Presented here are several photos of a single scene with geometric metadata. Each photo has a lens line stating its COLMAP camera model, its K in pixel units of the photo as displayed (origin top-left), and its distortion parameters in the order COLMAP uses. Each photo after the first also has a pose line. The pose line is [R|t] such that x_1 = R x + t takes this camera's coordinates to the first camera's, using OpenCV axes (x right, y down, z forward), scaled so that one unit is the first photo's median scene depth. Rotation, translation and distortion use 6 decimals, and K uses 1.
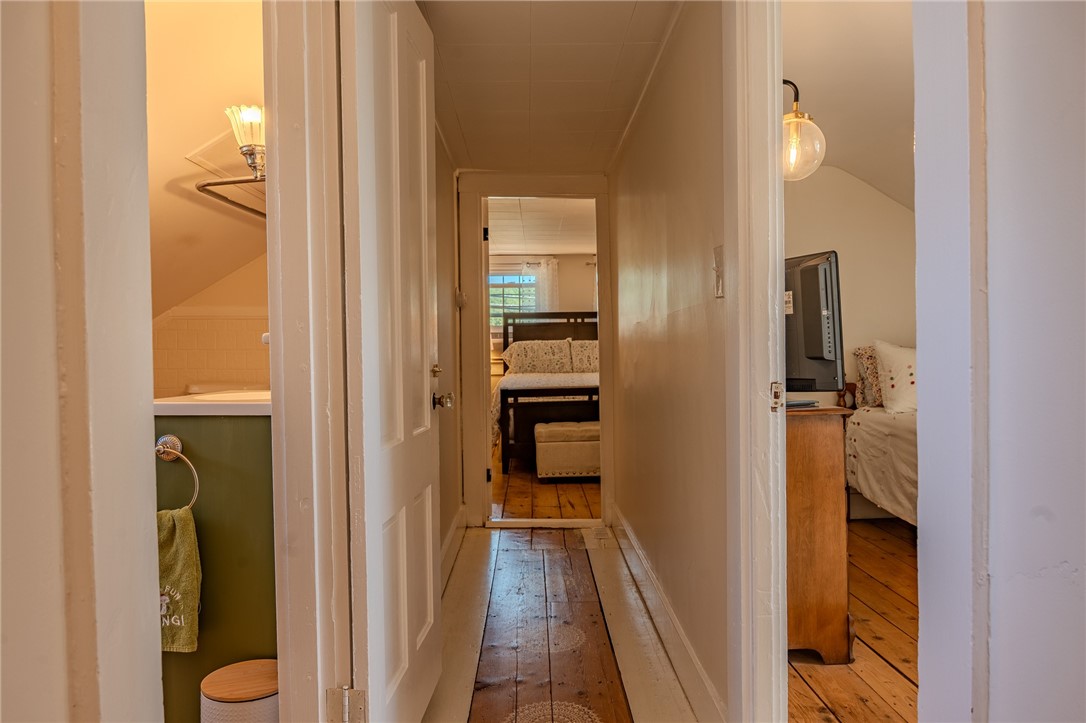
lens RADIAL K [[714.8, 0, 545.5], [0, 714.8, 363.2], [0, 0, 1]] dist [-0.007459, -0.007015]
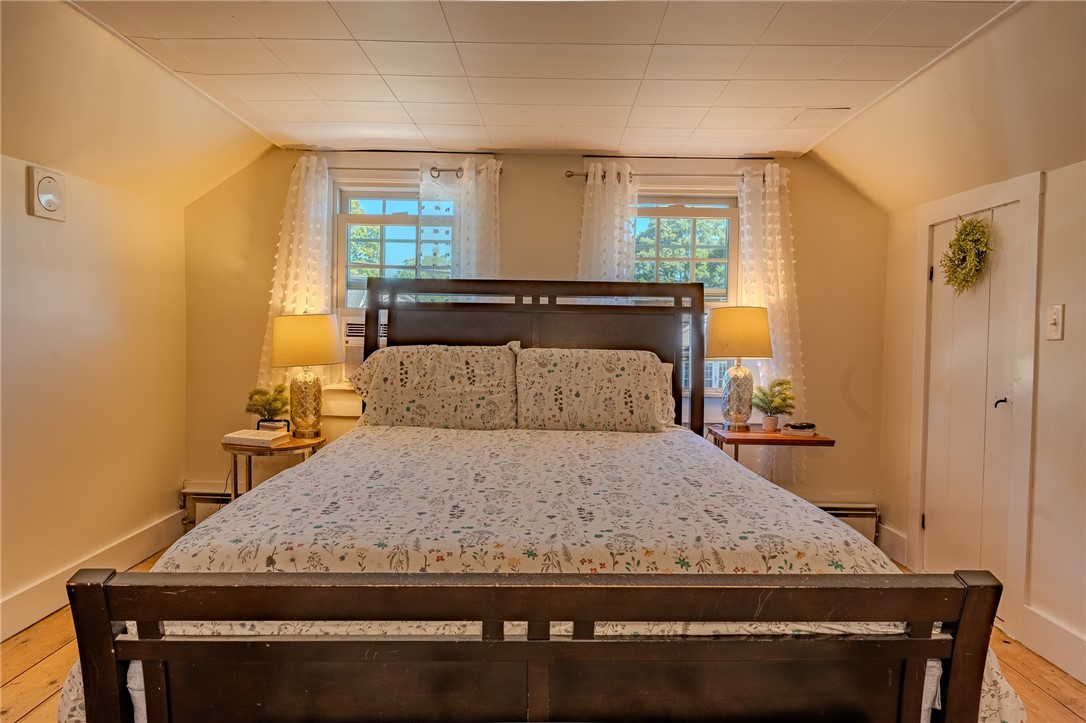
lens RADIAL K [[714.8, 0, 542.0], [0, 714.8, 357.6], [0, 0, 1]] dist [-0.007459, -0.007015]
pose [[0.999144, 0.026848, -0.031473, 0.060604], [-0.026650, 0.999622, 0.006700, -0.028056], [0.031641, -0.005856, 0.999482, 0.567145]]
